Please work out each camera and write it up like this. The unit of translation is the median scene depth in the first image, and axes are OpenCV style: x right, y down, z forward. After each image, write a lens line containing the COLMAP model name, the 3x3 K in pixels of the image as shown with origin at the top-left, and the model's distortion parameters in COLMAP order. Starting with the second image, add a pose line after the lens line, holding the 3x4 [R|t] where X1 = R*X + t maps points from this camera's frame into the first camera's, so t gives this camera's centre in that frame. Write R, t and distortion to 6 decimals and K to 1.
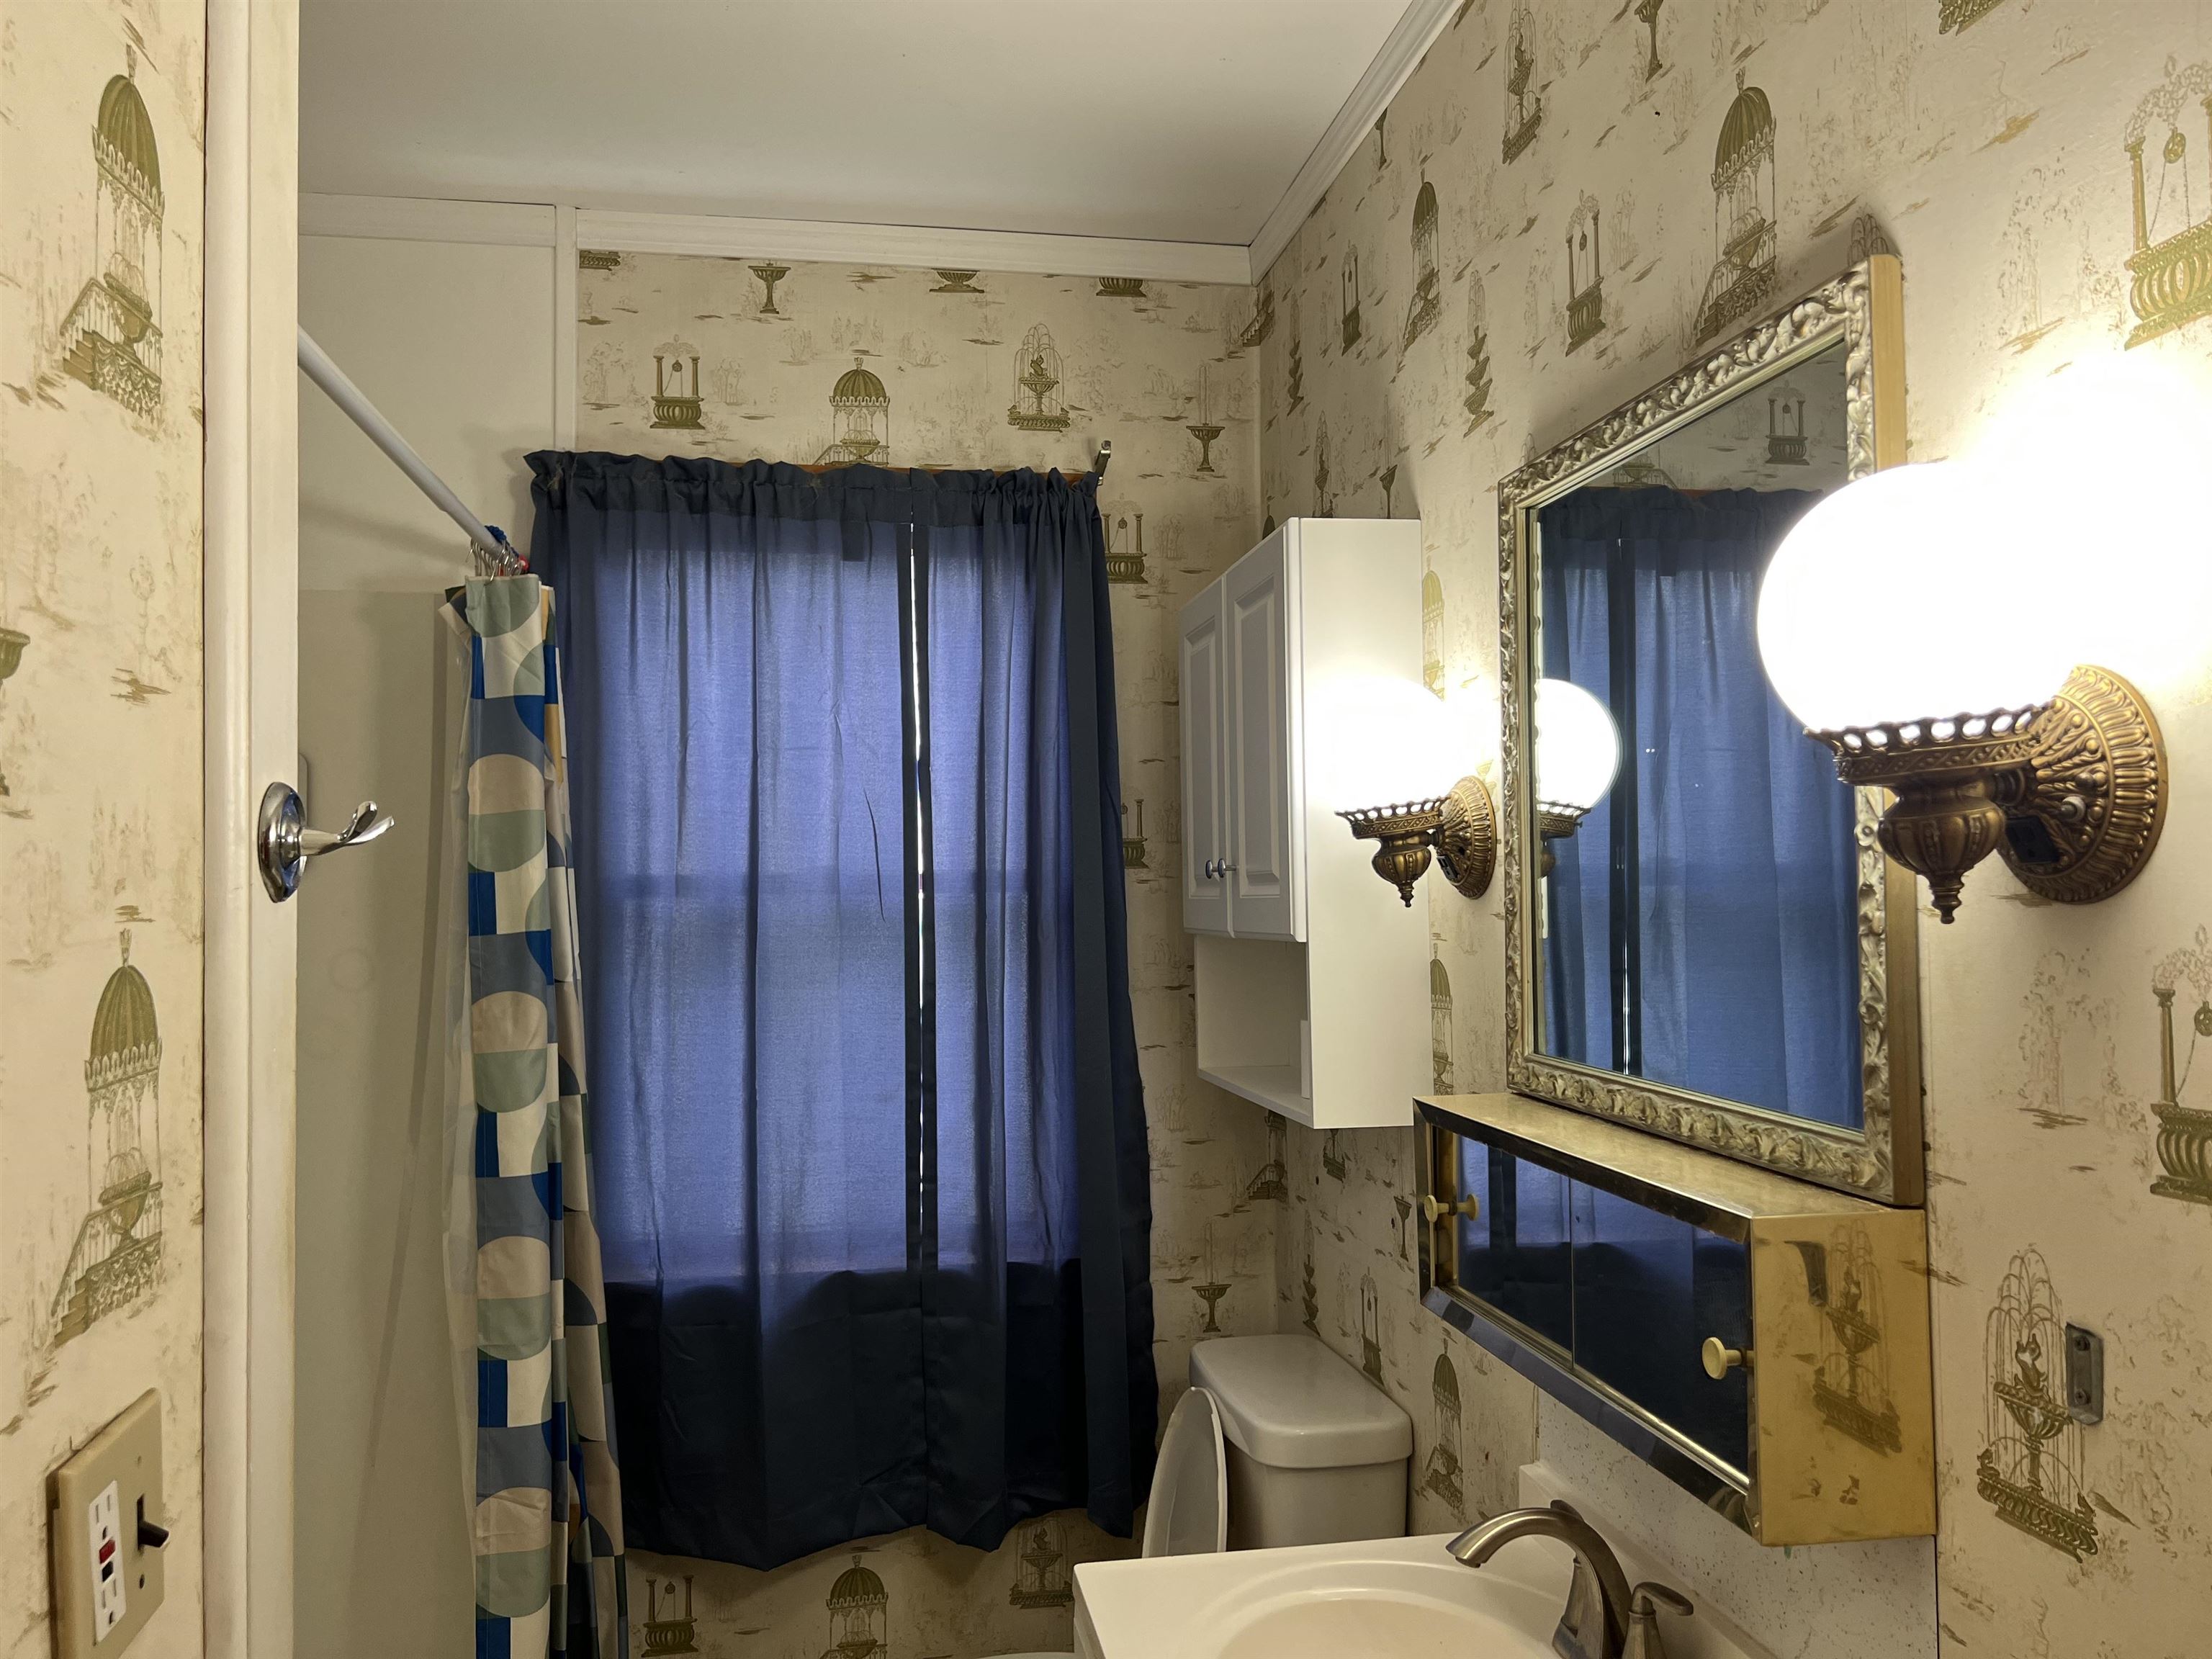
lens RADIAL K [[1652.1, 0, 1120.5], [0, 1652.1, 848.3], [0, 0, 1]] dist [0.118576, -0.142384]
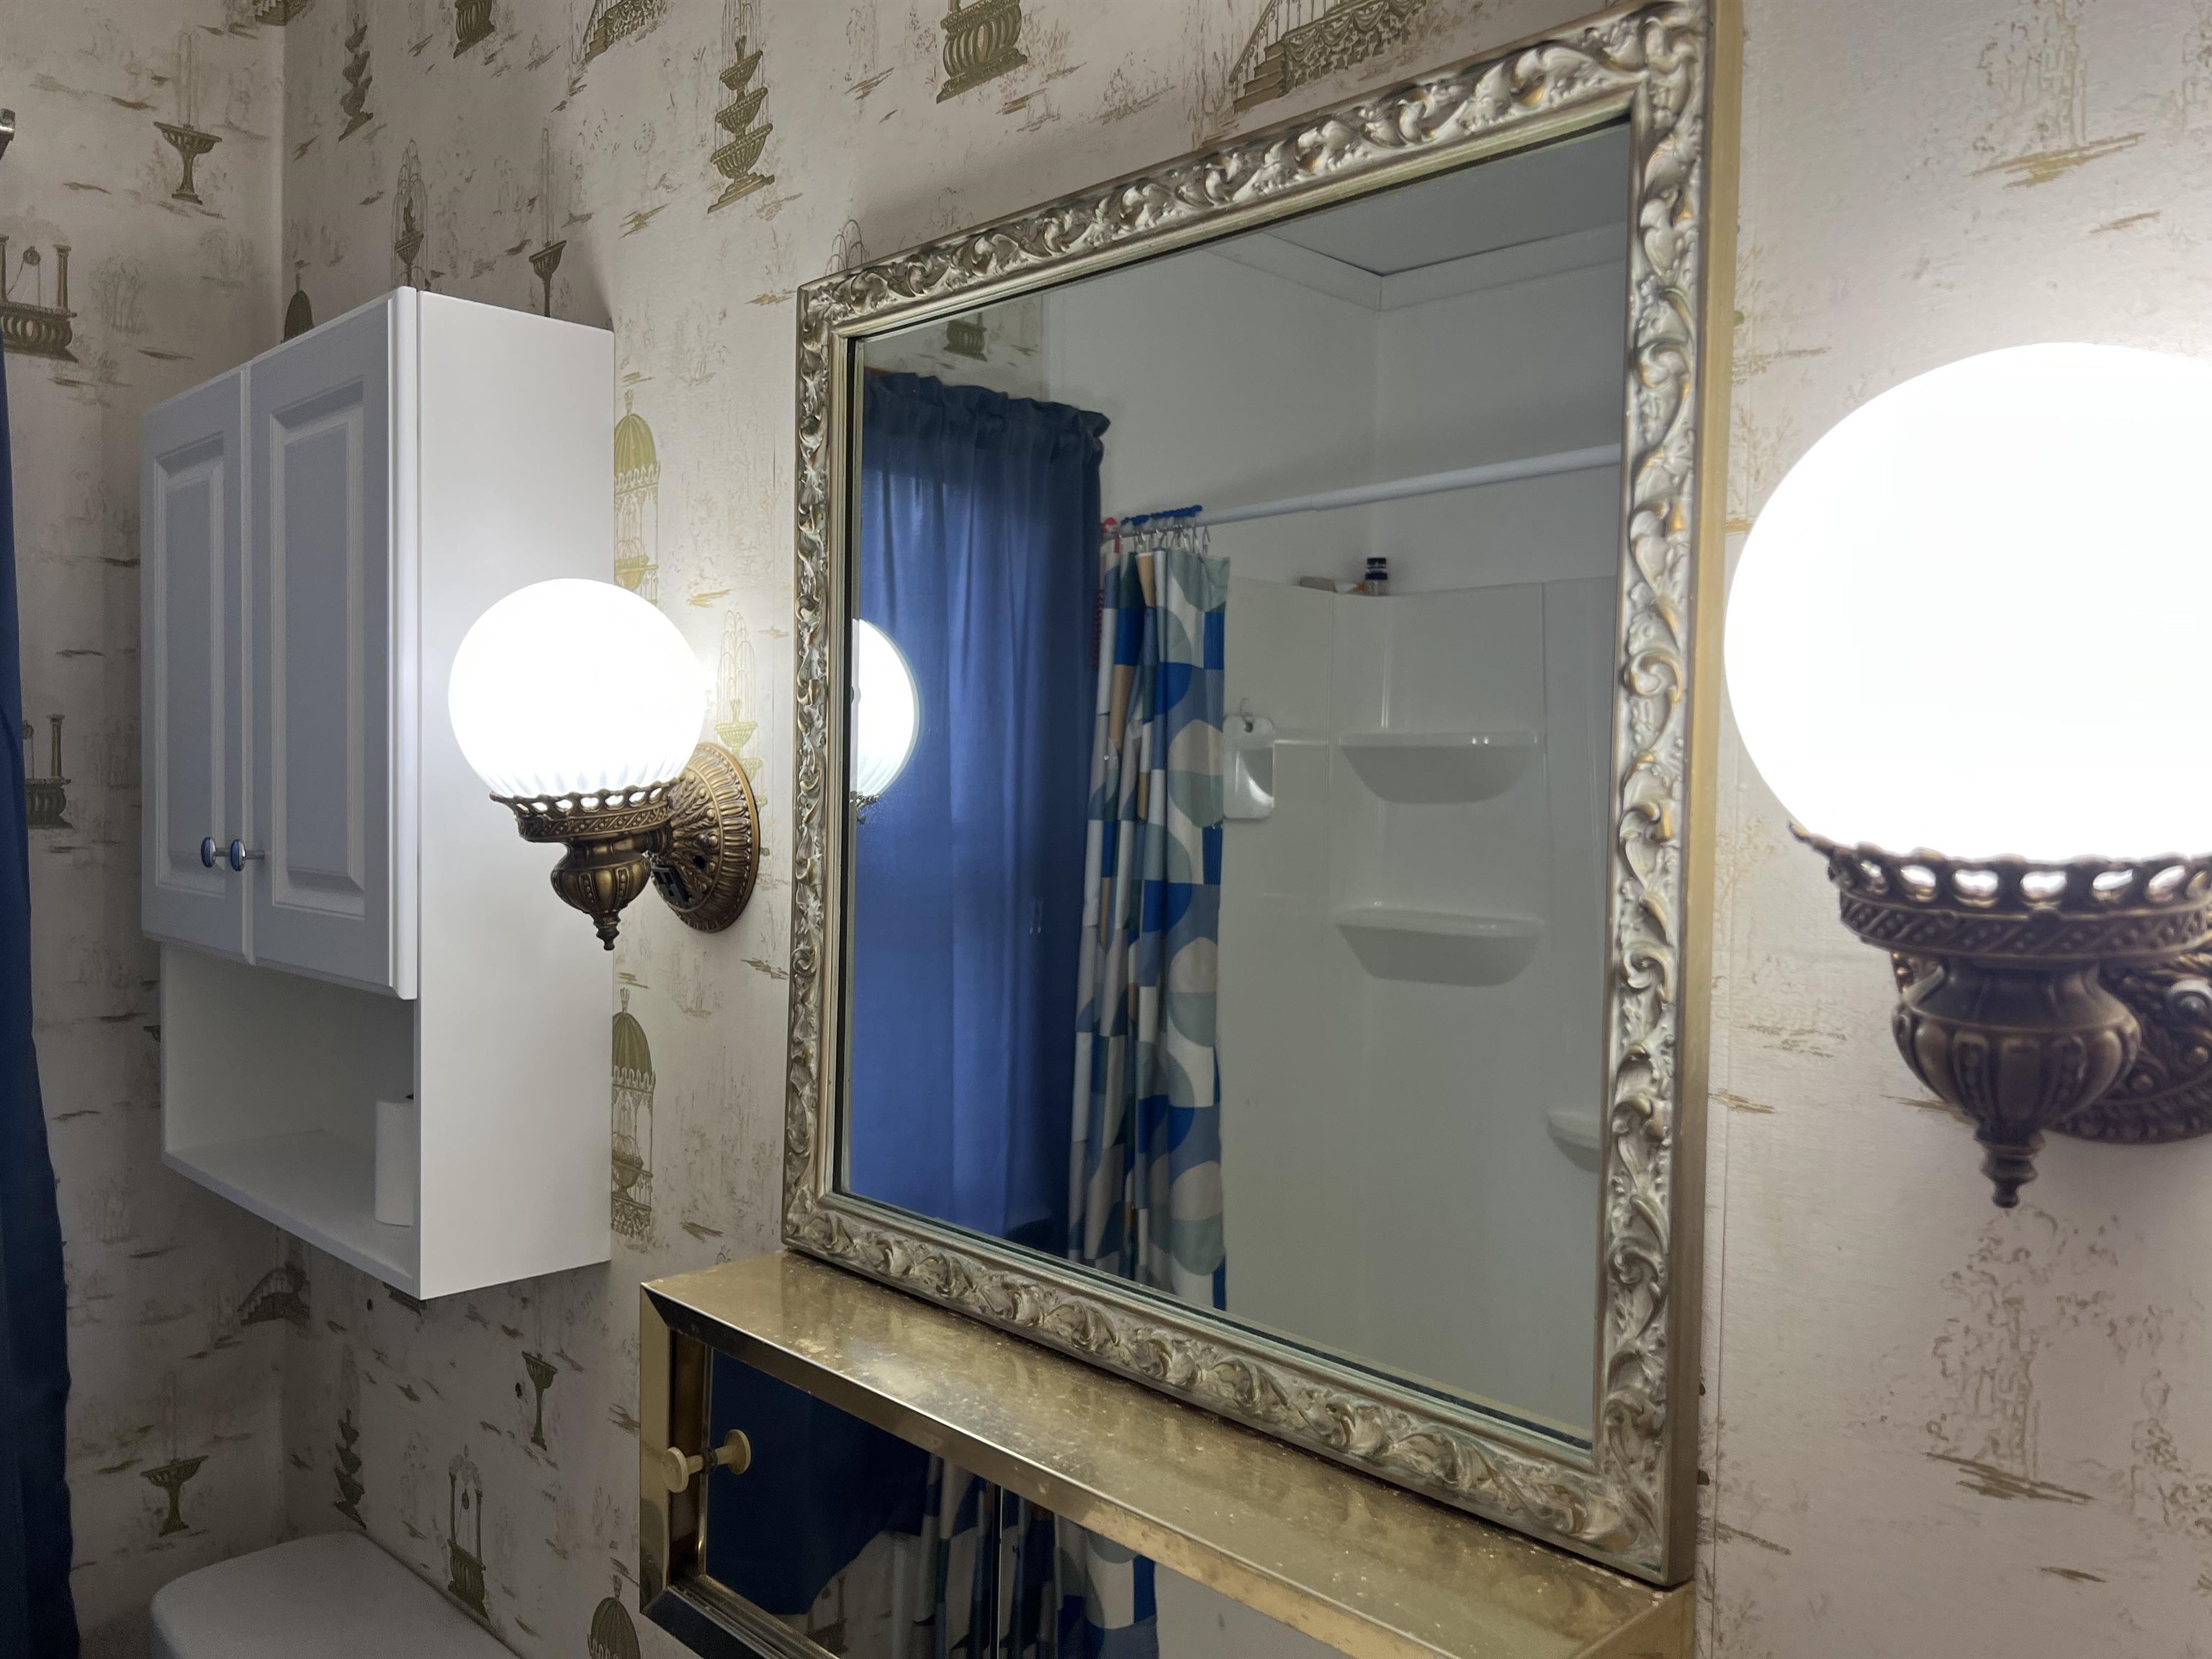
lens RADIAL K [[1641.0, 0, 1106.0], [0, 1641.0, 829.5], [0, 0, 1]] dist [0.047907, -0.051834]
pose [[0.820663, 0.010610, 0.571314, -0.029451], [-0.044080, 0.998024, 0.044785, -0.047310], [-0.569709, -0.061937, 0.819509, 0.396709]]
